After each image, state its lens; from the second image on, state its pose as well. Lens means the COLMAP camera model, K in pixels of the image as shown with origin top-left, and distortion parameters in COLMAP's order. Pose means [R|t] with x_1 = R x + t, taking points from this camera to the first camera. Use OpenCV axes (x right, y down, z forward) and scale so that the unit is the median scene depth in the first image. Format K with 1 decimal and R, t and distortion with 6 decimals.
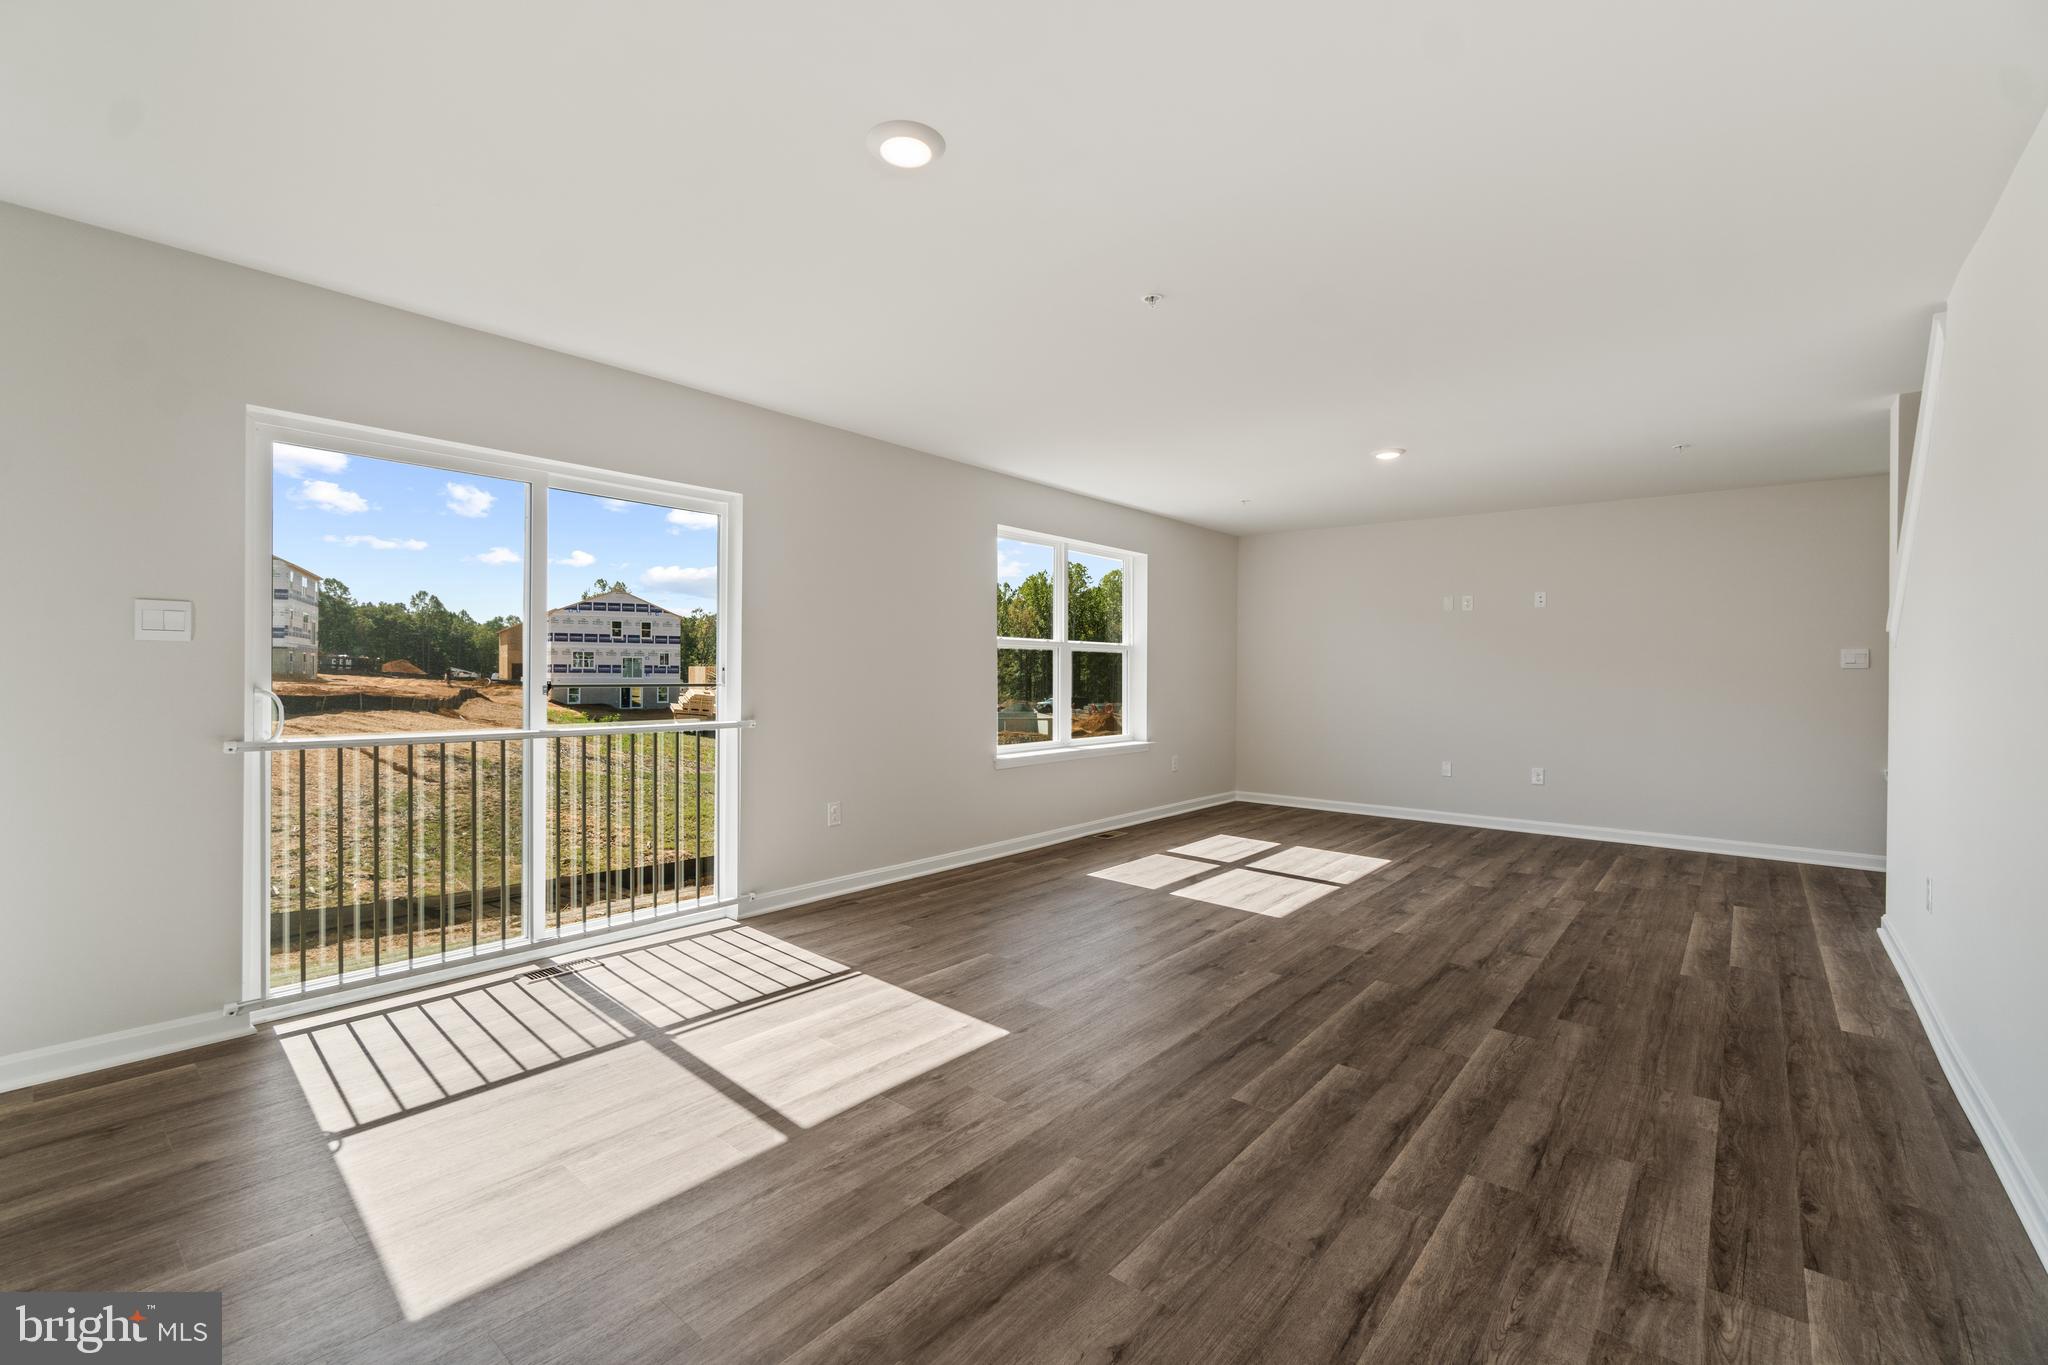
lens RADIAL K [[904.9, 0, 1014.3], [0, 904.9, 661.3], [0, 0, 1]] dist [0.000523, -0.000123]
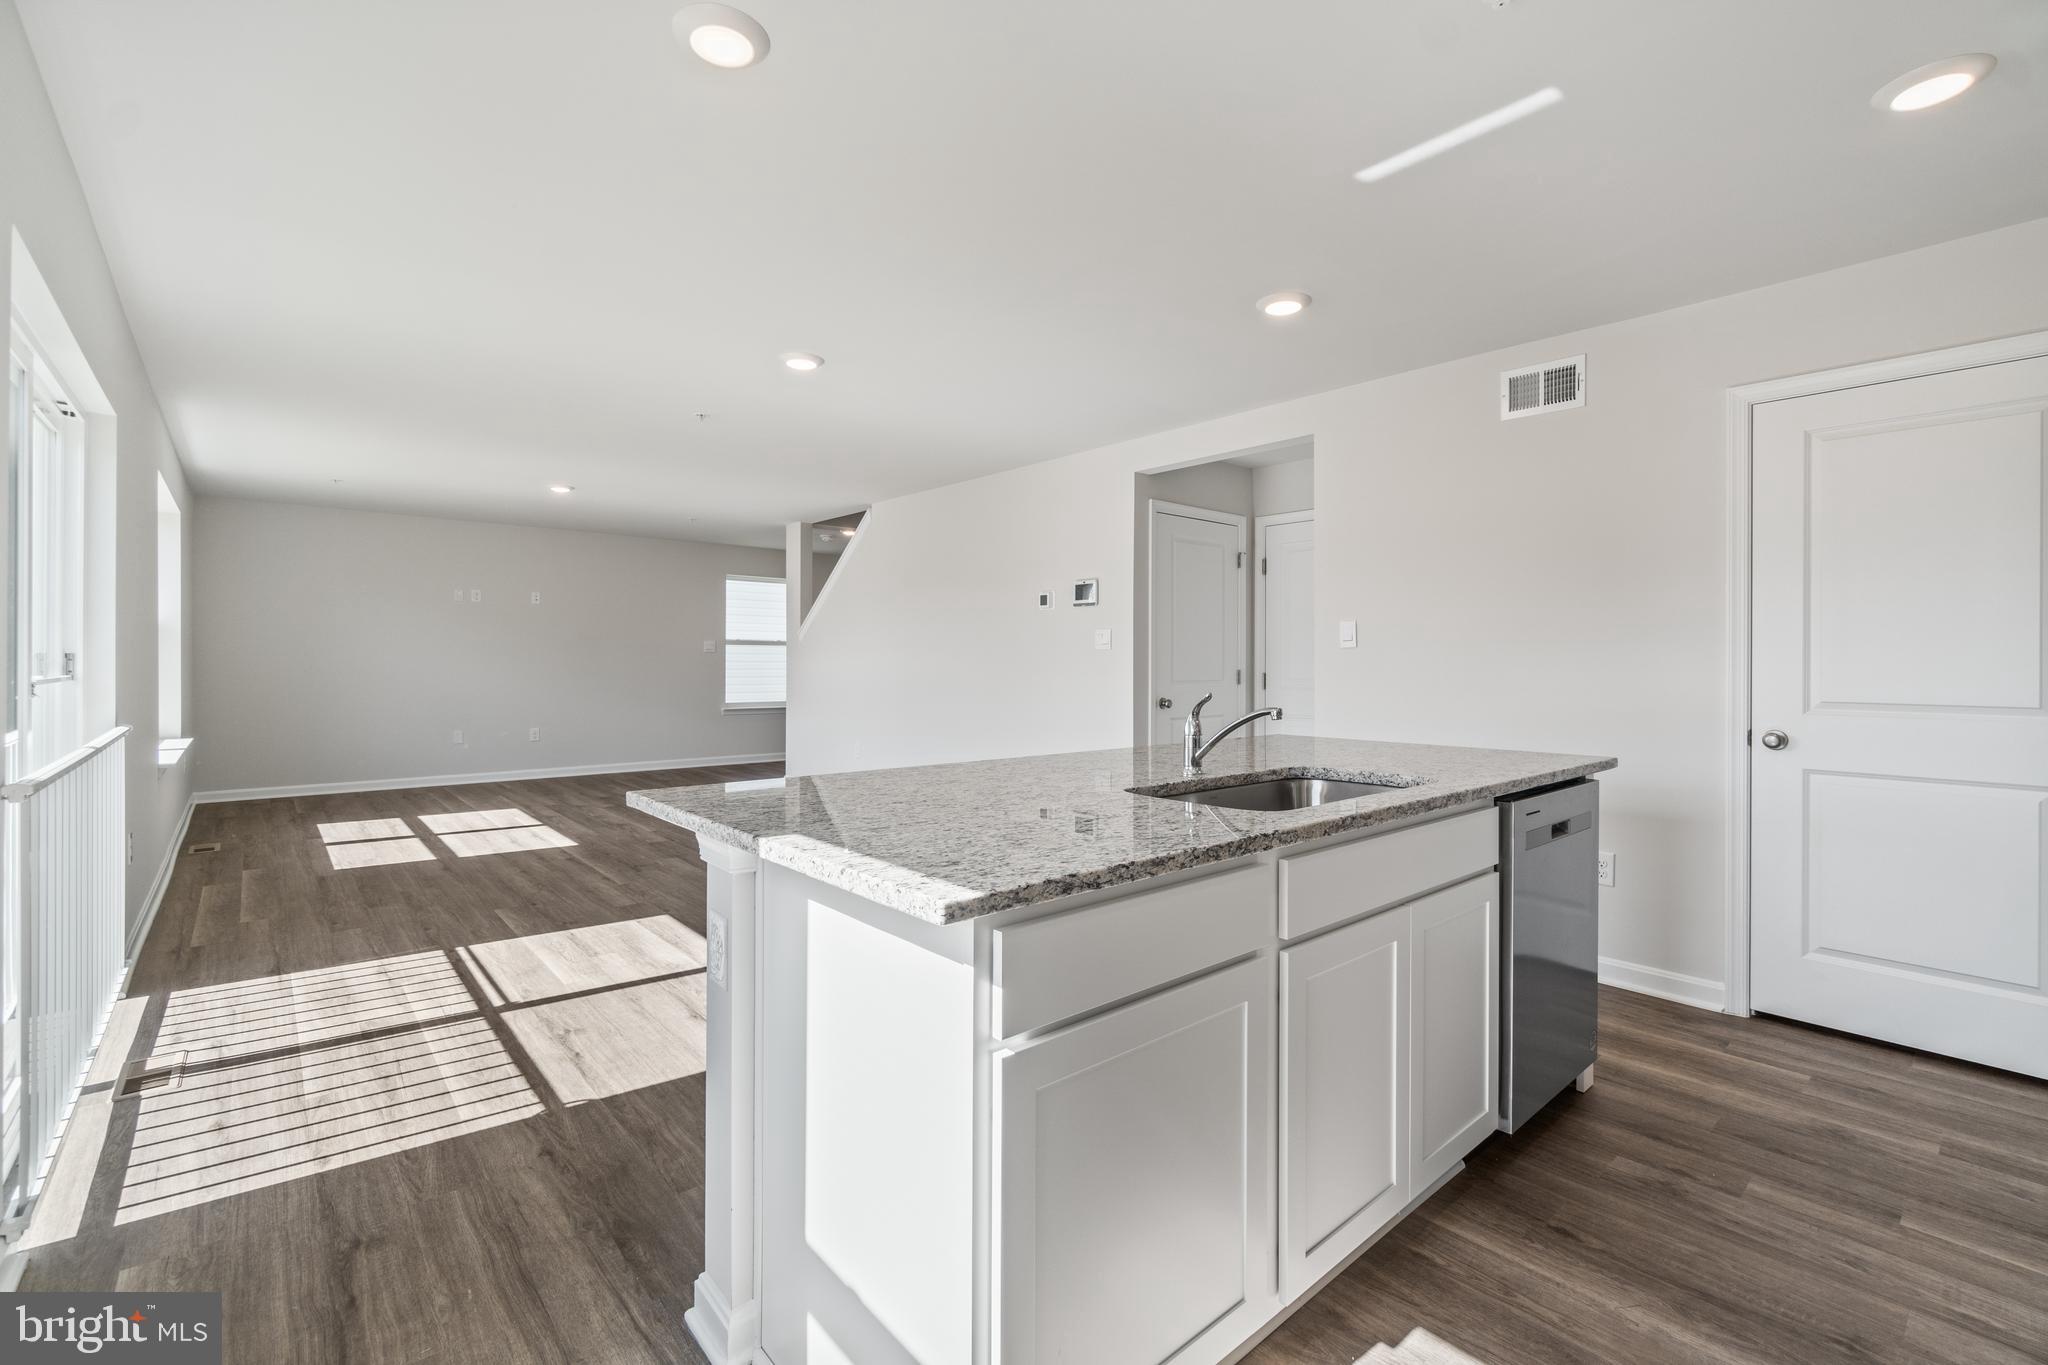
lens RADIAL K [[904.9, 0, 1014.3], [0, 904.9, 661.3], [0, 0, 1]] dist [0.000523, -0.000123]
pose [[0.169157, -0.015076, 0.985474, -1.166299], [-0.009695, 0.999809, 0.016960, -0.011880], [-0.985542, -0.012423, 0.168978, 0.207469]]
